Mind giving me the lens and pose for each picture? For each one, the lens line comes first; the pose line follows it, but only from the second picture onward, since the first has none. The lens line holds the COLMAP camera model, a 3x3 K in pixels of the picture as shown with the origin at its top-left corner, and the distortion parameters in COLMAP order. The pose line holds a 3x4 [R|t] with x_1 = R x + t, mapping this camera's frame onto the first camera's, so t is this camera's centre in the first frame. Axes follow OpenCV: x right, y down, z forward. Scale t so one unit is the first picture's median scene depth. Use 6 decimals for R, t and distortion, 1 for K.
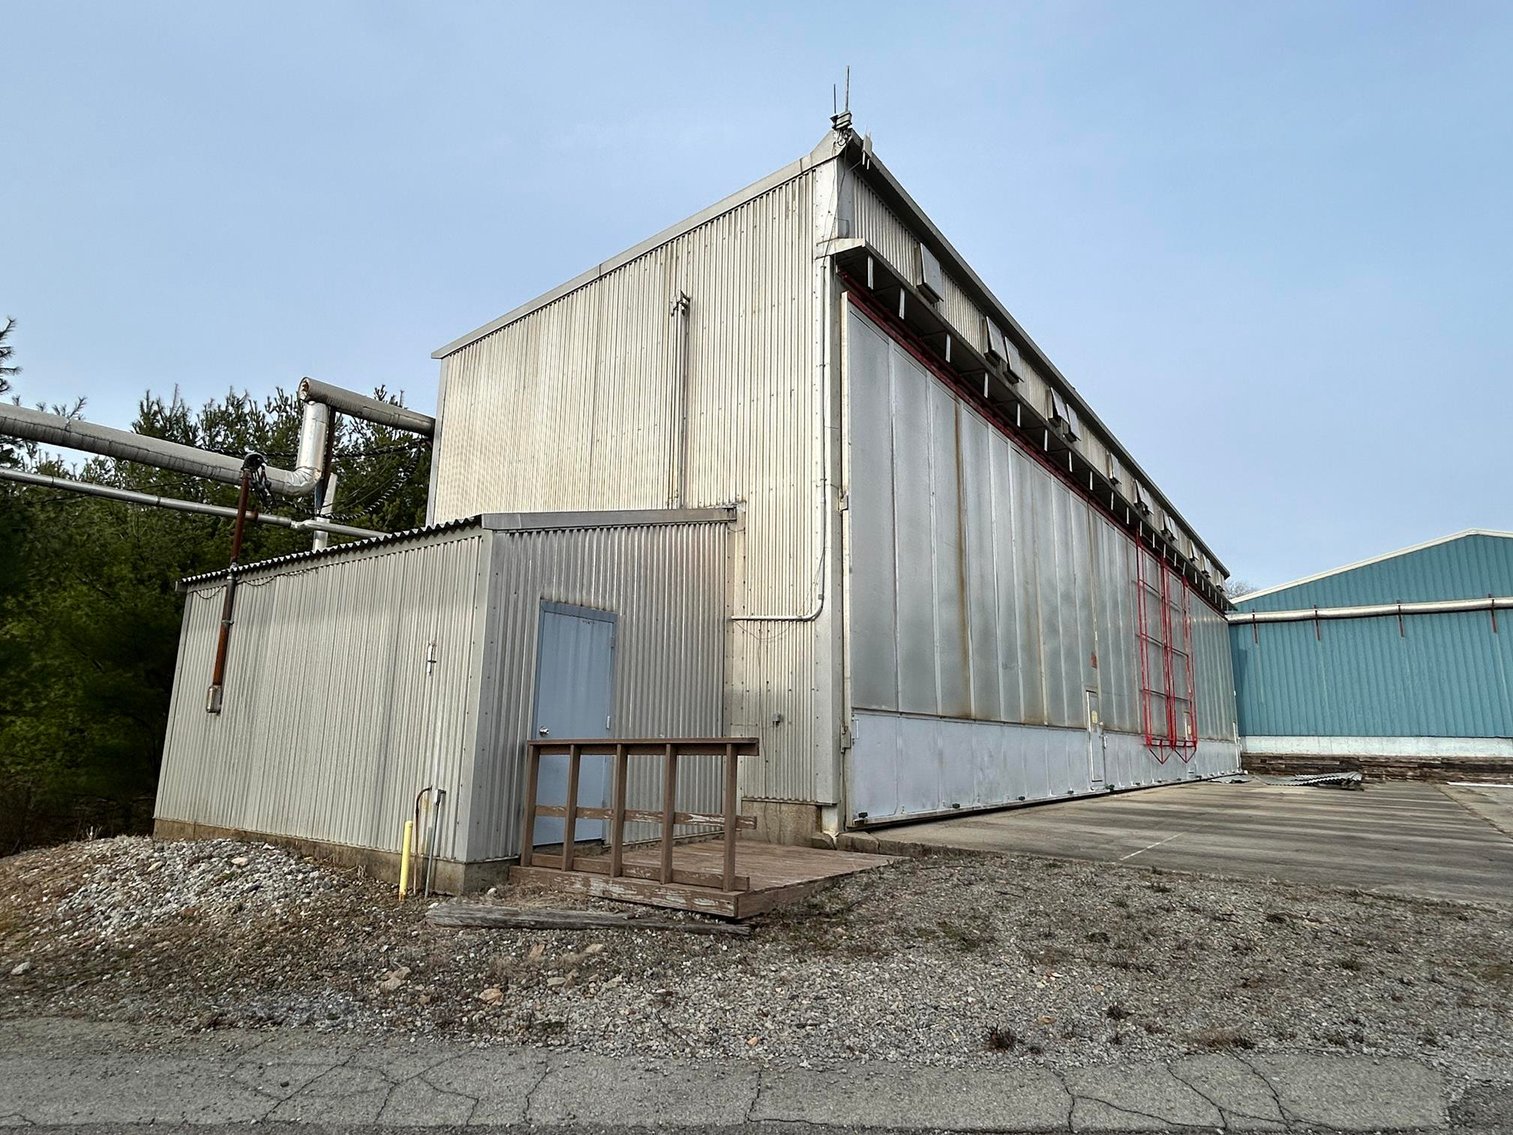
lens RADIAL K [[866.2, 0, 756.5], [0, 866.2, 567.5], [0, 0, 1]] dist [-0.001101, -0.000809]
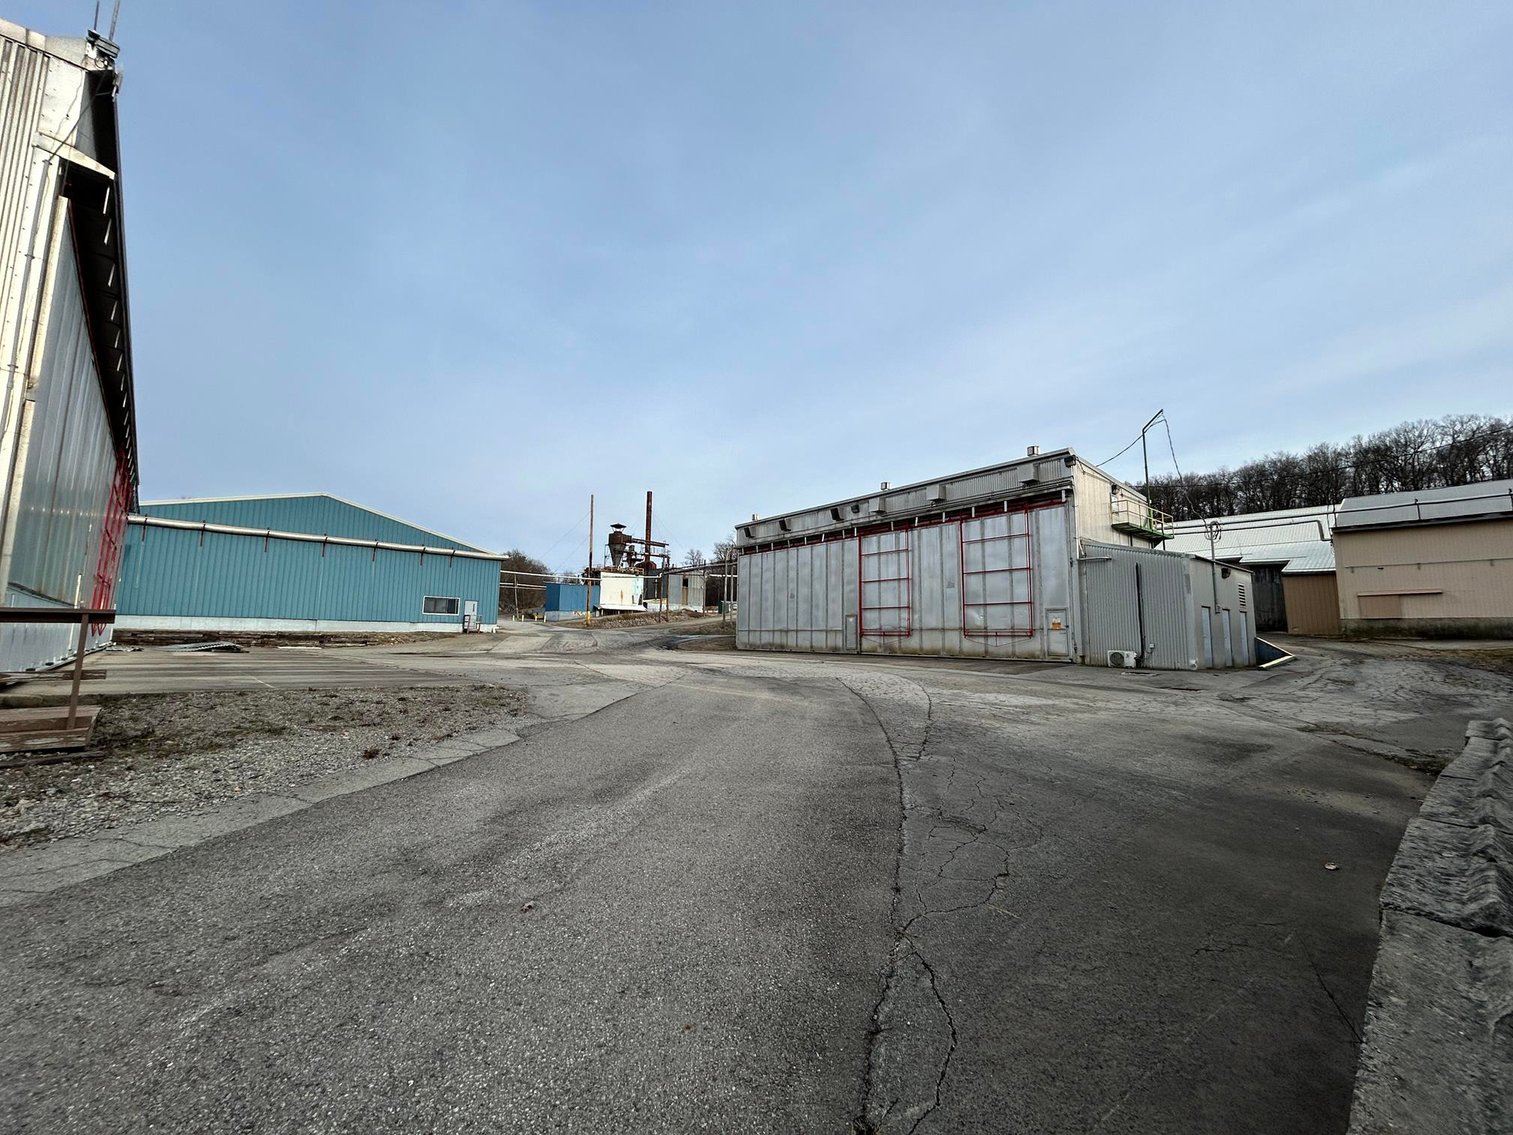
lens RADIAL K [[601.9, 0, 756.5], [0, 601.9, 567.5], [0, 0, 1]] dist [0.000340, 0.000057]
pose [[0.167915, 0.100155, 0.980701, -0.139420], [-0.204690, 0.976686, -0.064698, 0.000098], [-0.964317, -0.189876, 0.184501, -0.013052]]
